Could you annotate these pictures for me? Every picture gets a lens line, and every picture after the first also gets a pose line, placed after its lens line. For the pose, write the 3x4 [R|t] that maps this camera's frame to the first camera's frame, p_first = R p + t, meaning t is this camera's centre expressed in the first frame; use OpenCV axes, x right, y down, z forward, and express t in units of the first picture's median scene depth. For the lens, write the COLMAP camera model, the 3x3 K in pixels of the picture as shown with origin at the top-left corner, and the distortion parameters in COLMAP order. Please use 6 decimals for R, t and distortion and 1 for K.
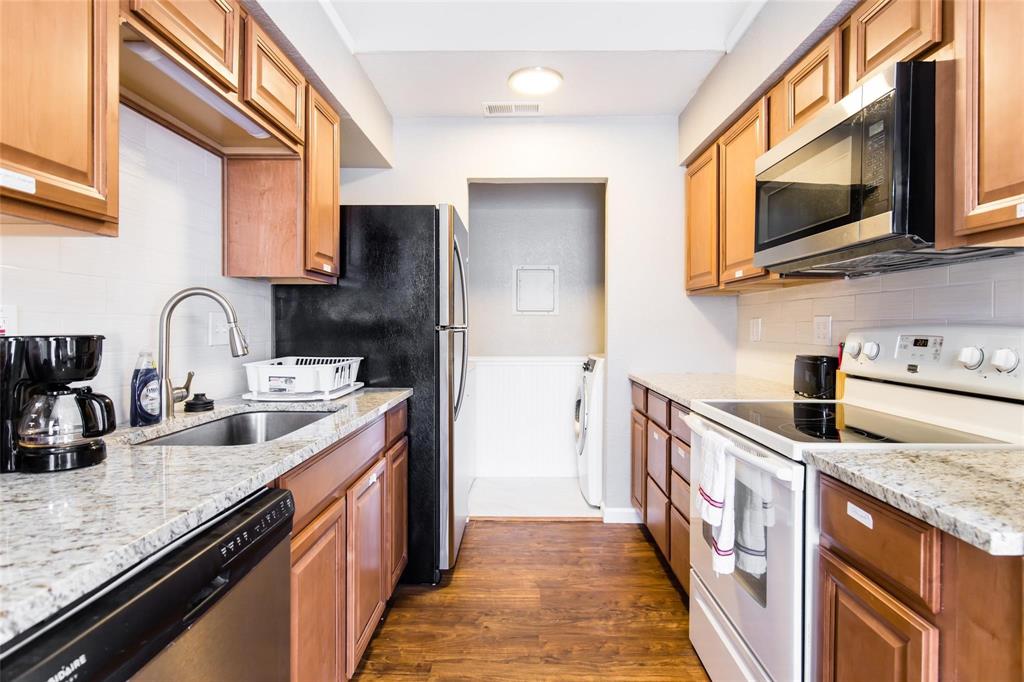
lens RADIAL K [[565.5, 0, 513.4], [0, 565.5, 340.1], [0, 0, 1]] dist [0.000057, 0.000004]
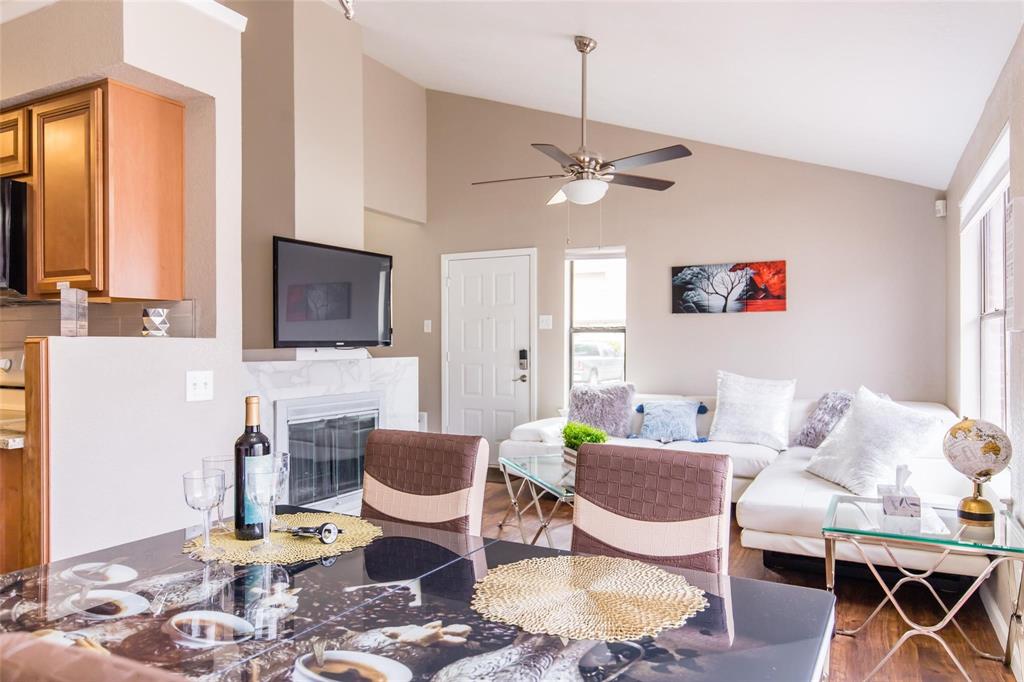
lens RADIAL K [[696.9, 0, 513.2], [0, 696.9, 344.4], [0, 0, 1]] dist [0.000092, -0.002165]
pose [[0.453889, -0.002651, 0.891054, -0.413881], [0.007093, 0.999975, -0.000638, -0.015826], [-0.891030, 0.006610, 0.453896, -1.178010]]
